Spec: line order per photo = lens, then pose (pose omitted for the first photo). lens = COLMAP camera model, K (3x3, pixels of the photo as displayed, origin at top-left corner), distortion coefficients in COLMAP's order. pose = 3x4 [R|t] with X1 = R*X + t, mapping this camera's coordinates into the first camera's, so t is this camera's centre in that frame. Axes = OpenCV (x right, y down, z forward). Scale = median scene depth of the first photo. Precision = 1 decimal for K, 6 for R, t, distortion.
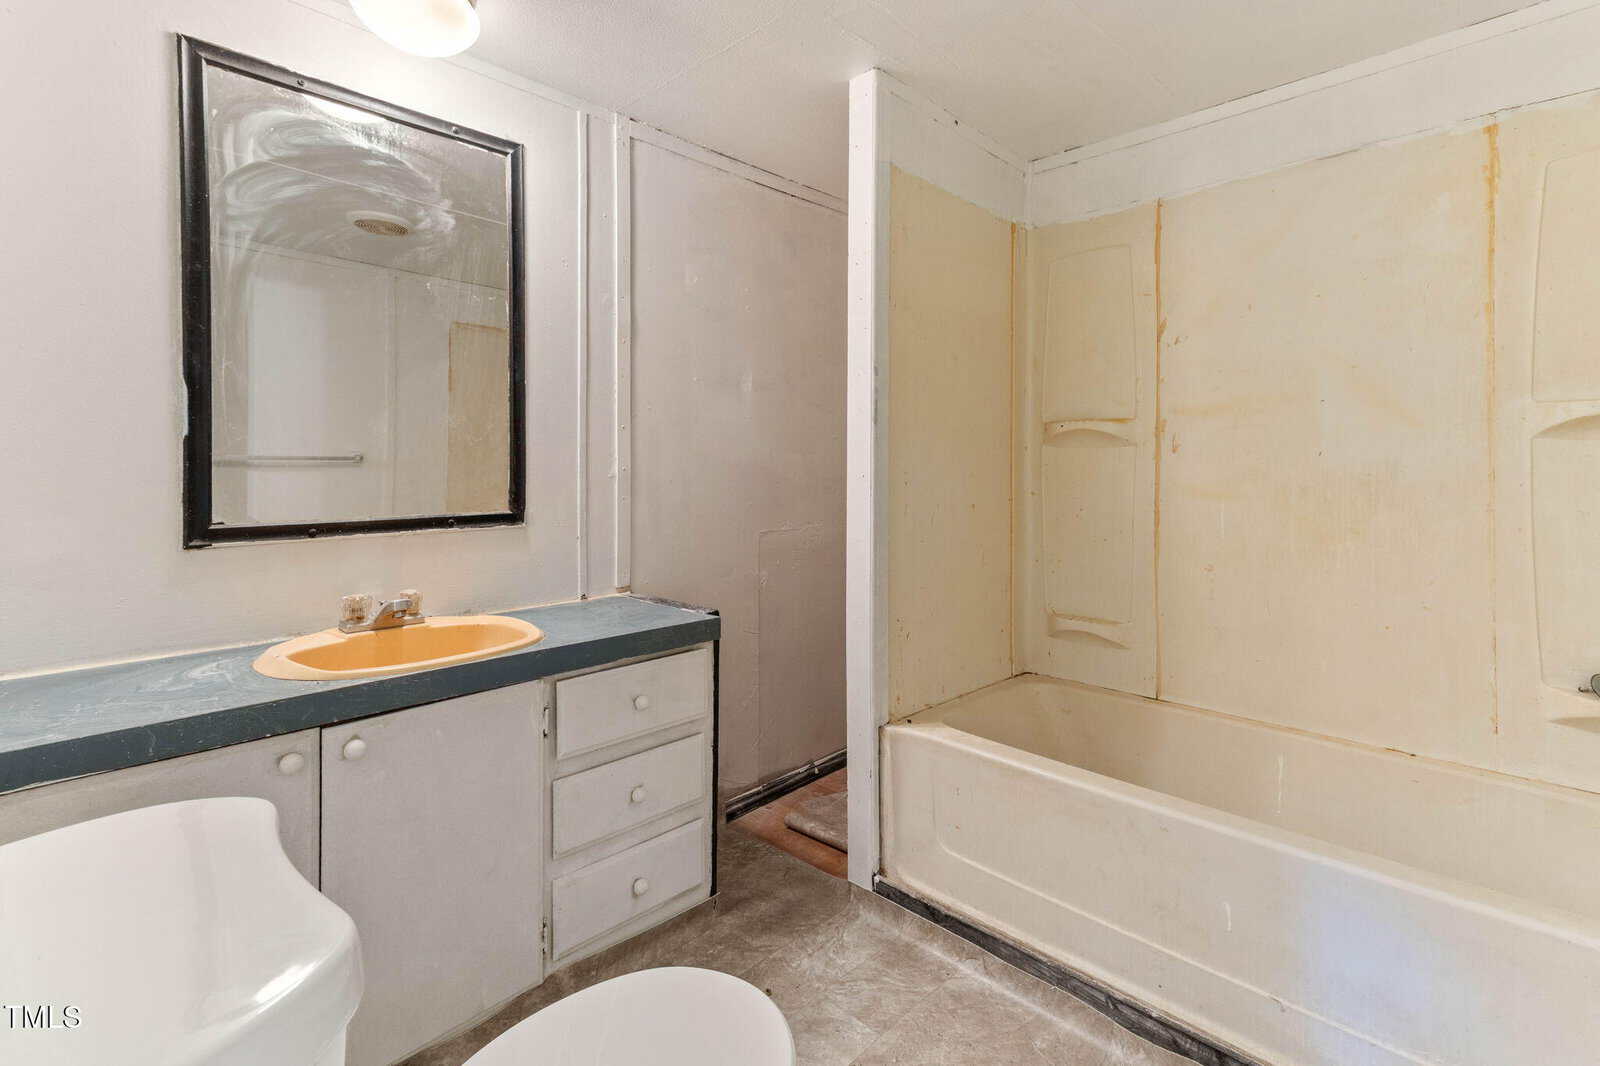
lens RADIAL K [[748.8, 0, 783.6], [0, 748.8, 468.8], [0, 0, 1]] dist [0.020239, 0.001392]
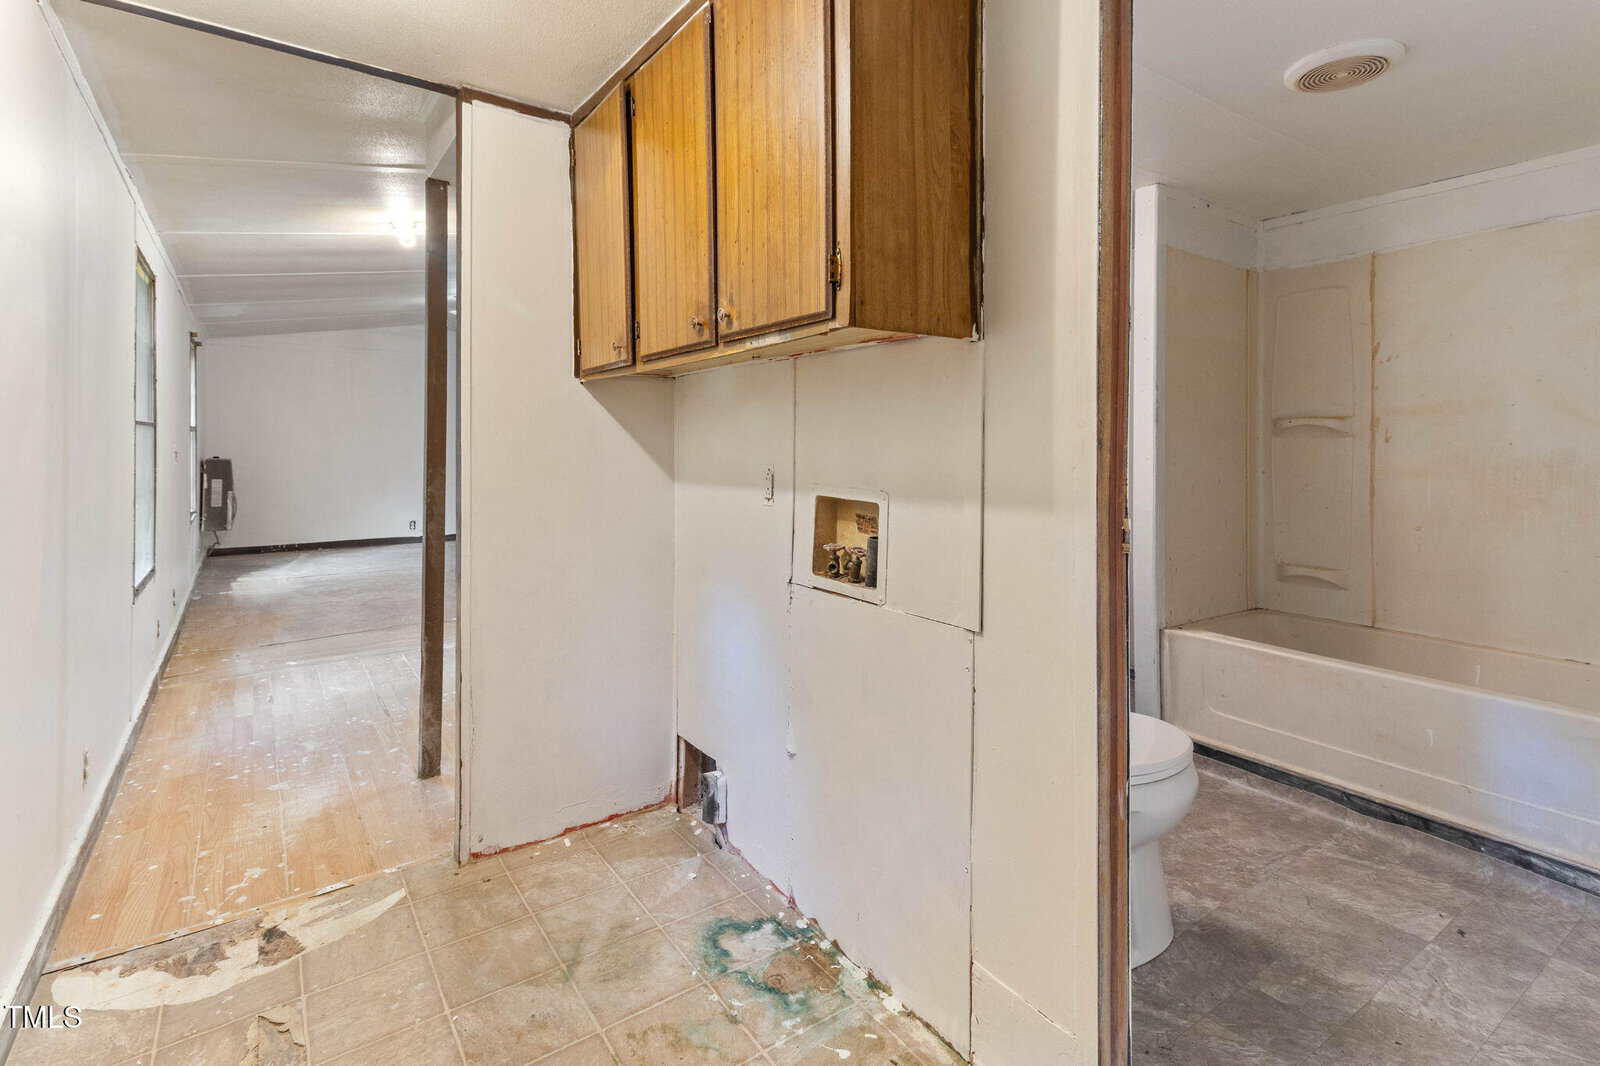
lens RADIAL K [[748.8, 0, 788.1], [0, 748.8, 443.9], [0, 0, 1]] dist [0.020239, 0.001392]
pose [[0.983834, 0.001901, -0.179075, -0.278611], [-0.003521, 0.999956, -0.008728, -0.003445], [0.179051, 0.009218, 0.983797, -0.501423]]
